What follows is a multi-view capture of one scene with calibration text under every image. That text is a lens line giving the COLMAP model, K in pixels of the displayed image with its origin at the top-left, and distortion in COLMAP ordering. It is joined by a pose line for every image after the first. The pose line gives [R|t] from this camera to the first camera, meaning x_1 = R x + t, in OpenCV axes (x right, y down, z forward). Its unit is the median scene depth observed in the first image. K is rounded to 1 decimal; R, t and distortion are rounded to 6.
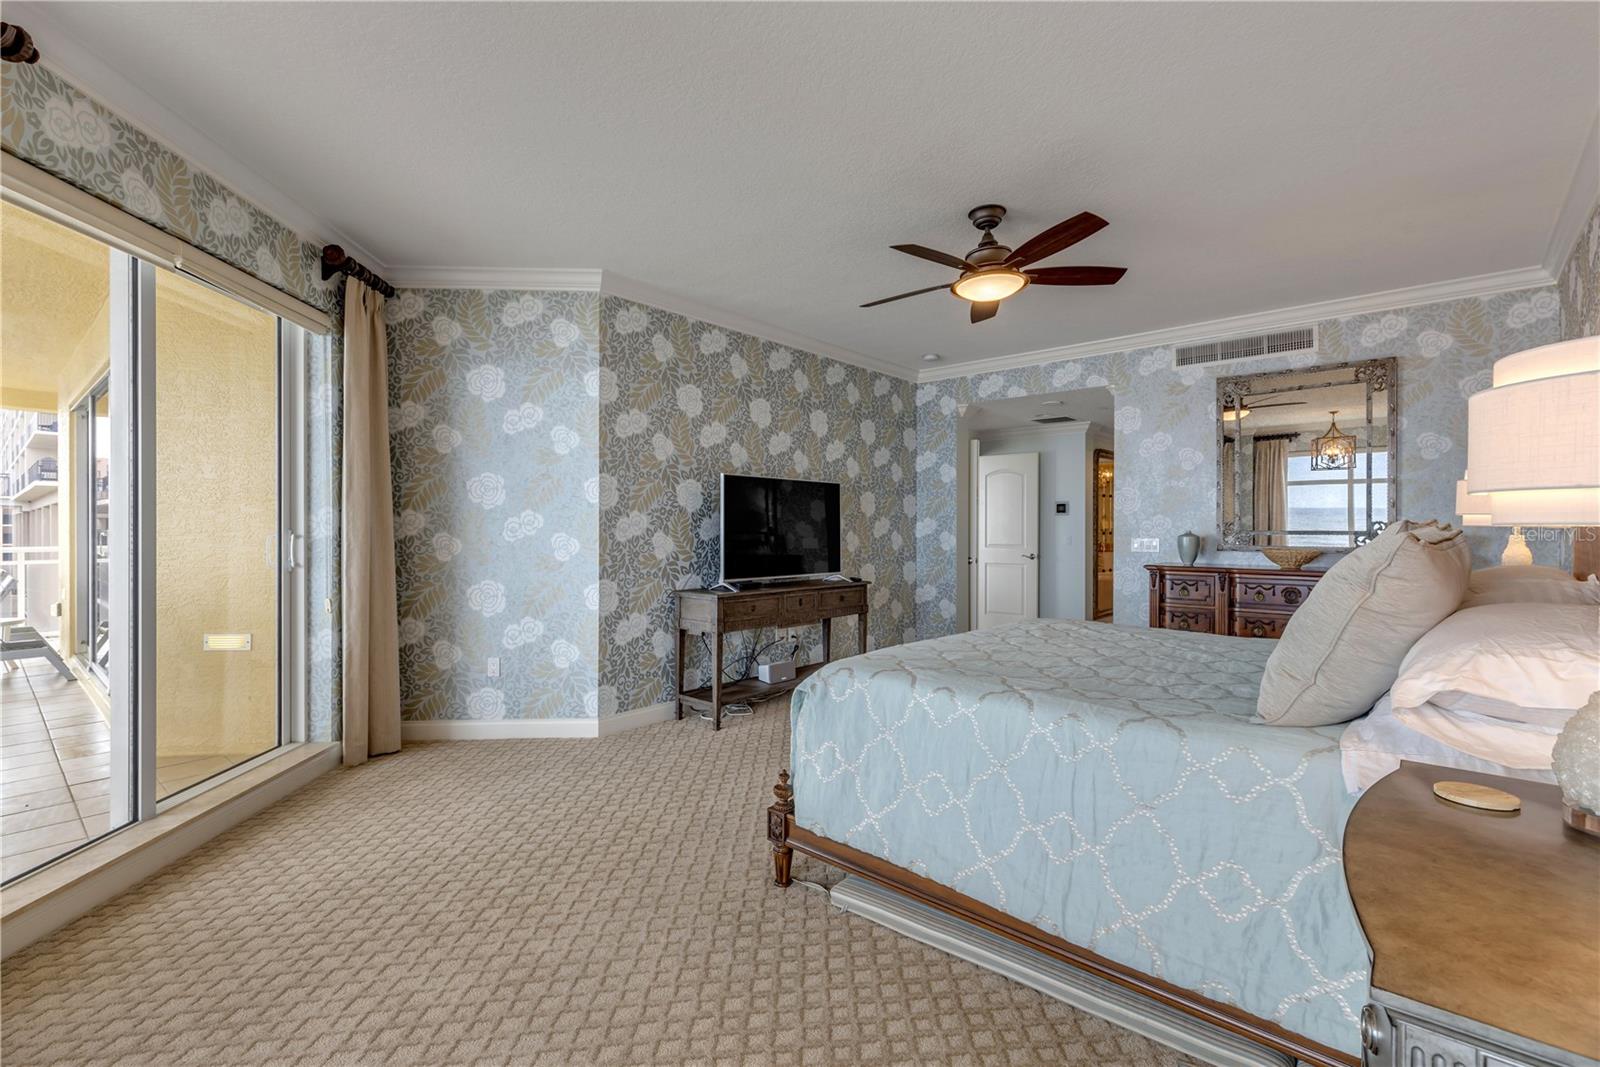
lens RADIAL K [[717.7, 0, 805.5], [0, 717.7, 525.4], [0, 0, 1]] dist [0.005869, -0.002169]
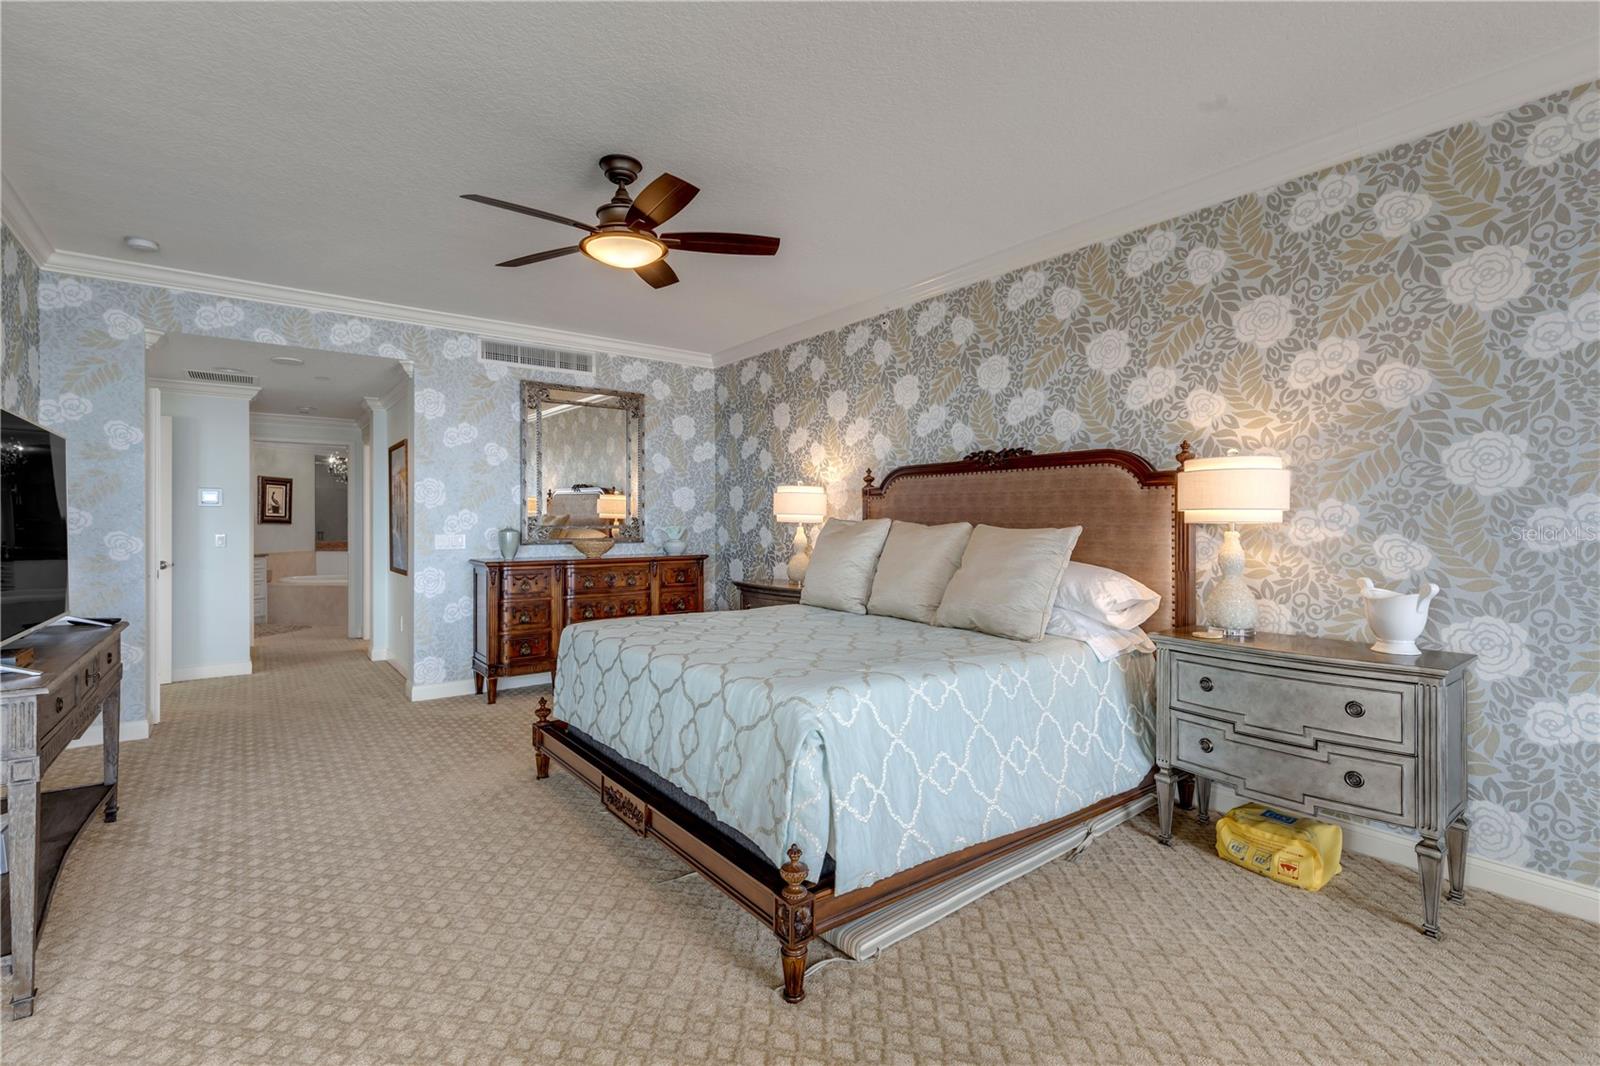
lens RADIAL K [[717.7, 0, 769.7], [0, 717.7, 536.1], [0, 0, 1]] dist [0.005869, -0.002169]
pose [[0.212301, -0.022072, 0.976955, -0.389574], [-0.000736, 0.999741, 0.022747, -0.001756], [-0.977204, -0.005548, 0.212230, 0.437094]]
